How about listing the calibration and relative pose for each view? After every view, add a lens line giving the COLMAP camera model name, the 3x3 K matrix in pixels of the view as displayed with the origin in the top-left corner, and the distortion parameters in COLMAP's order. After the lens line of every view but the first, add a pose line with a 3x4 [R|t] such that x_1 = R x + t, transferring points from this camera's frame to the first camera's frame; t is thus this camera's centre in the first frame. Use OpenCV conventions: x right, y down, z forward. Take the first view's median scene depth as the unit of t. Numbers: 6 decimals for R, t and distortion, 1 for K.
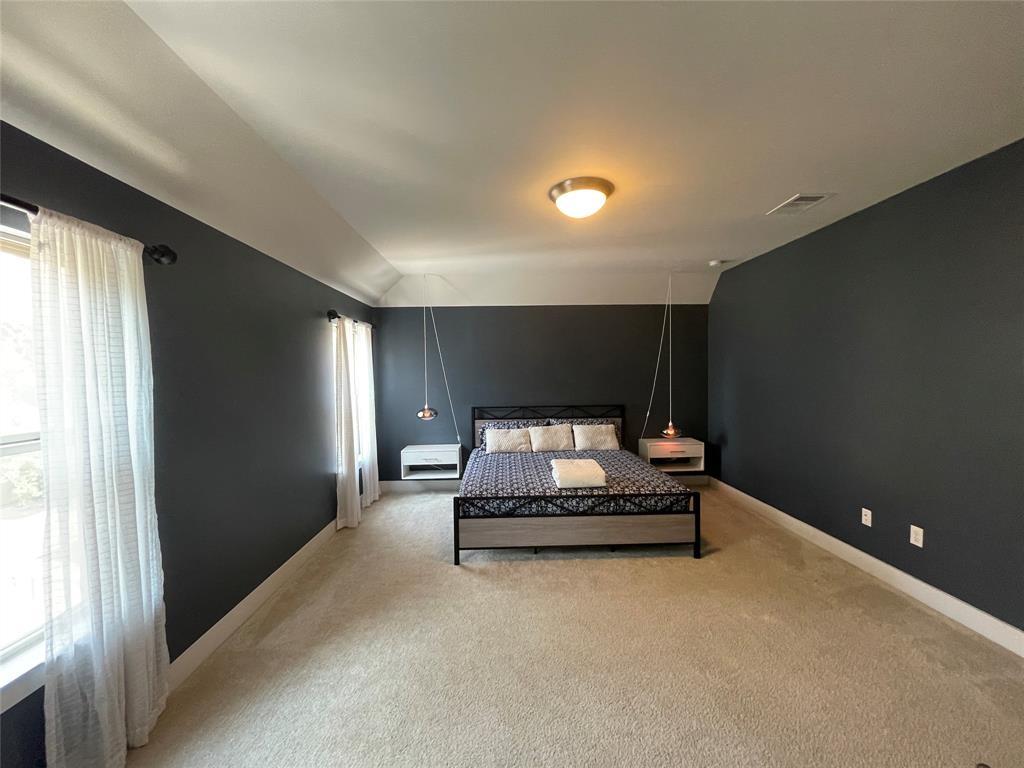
lens RADIAL K [[411.7, 0, 510.5], [0, 411.7, 385.2], [0, 0, 1]] dist [0.003869, -0.001299]
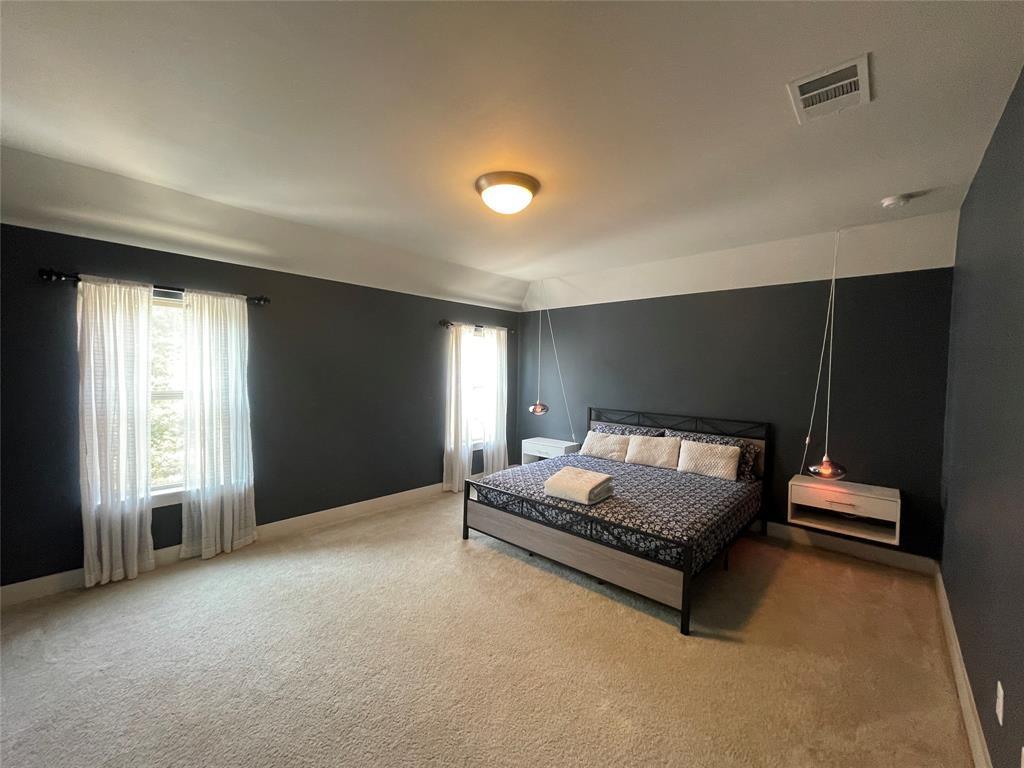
lens RADIAL K [[411.7, 0, 511.5], [0, 411.7, 386.5], [0, 0, 1]] dist [0.003869, -0.001299]
pose [[0.724077, 0.054004, -0.687602, 0.698426], [-0.049359, 0.998431, 0.026440, -0.020969], [0.687951, 0.014795, 0.725606, 0.249843]]
